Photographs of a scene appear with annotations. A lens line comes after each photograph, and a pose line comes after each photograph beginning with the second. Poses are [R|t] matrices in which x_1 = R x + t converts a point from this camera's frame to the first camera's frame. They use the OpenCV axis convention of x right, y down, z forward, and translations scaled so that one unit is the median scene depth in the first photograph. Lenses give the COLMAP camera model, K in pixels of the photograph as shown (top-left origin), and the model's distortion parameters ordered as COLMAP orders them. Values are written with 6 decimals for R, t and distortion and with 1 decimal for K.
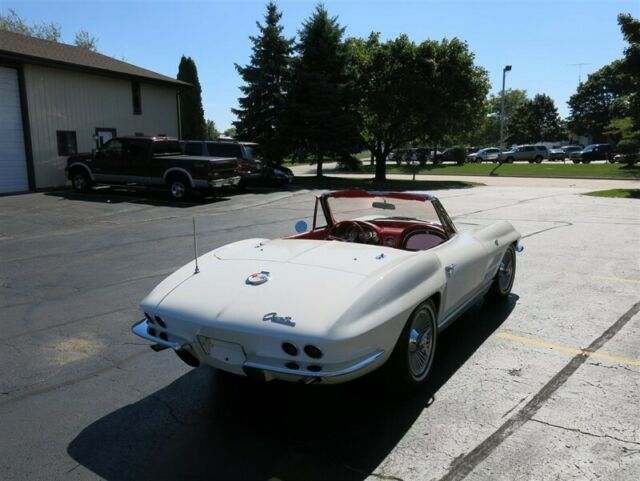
lens RADIAL K [[539.2, 0, 321.3], [0, 539.2, 245.3], [0, 0, 1]] dist [-0.017664, 0.024689]
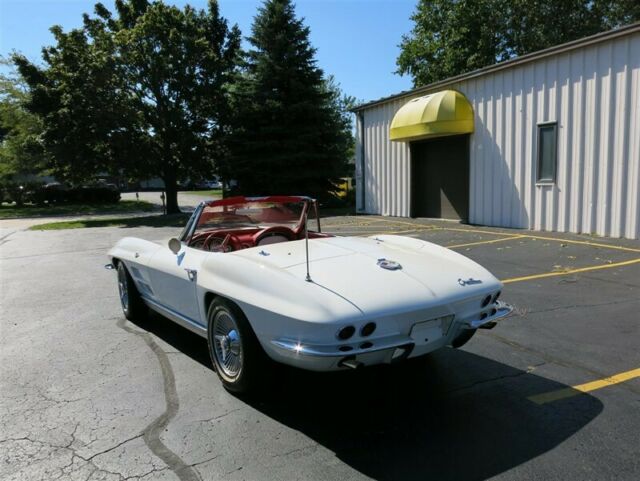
lens RADIAL K [[539.2, 0, 322.4], [0, 539.2, 243.0], [0, 0, 1]] dist [-0.017664, 0.024689]
pose [[0.404564, -0.108770, 0.908018, -0.147133], [0.186100, 0.981918, 0.034706, -0.005168], [-0.895374, 0.154941, 0.417490, 0.091619]]
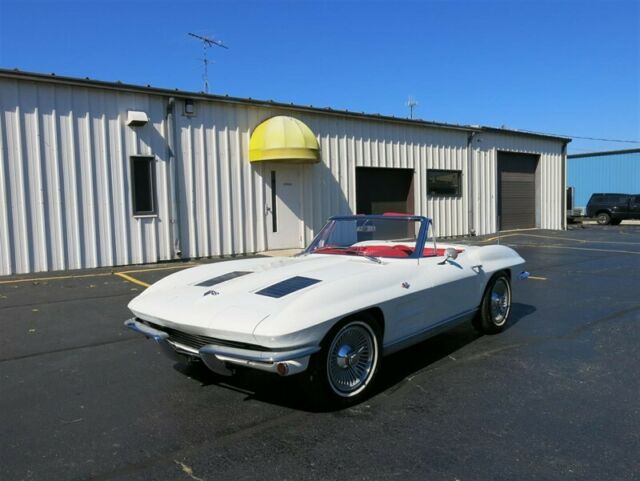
lens RADIAL K [[539.2, 0, 321.3], [0, 539.2, 242.9], [0, 0, 1]] dist [-0.017664, 0.024689]
pose [[-0.987642, 0.019572, 0.155501, 0.008495], [0.057939, 0.967481, 0.246218, -0.061143], [-0.145625, 0.252185, -0.956659, 0.397230]]
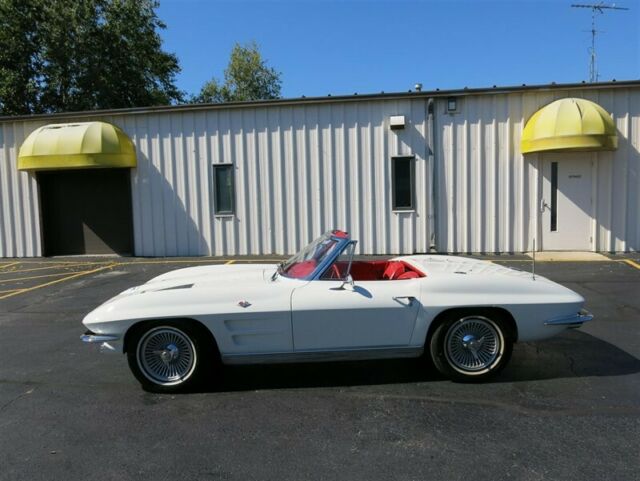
lens RADIAL K [[539.2, 0, 321.0], [0, 539.2, 243.4], [0, 0, 1]] dist [-0.017664, 0.024689]
pose [[-0.544016, -0.051514, 0.837492, -0.151495], [0.180409, 0.967588, 0.176706, -0.052823], [-0.819450, 0.247222, -0.517090, 0.306000]]
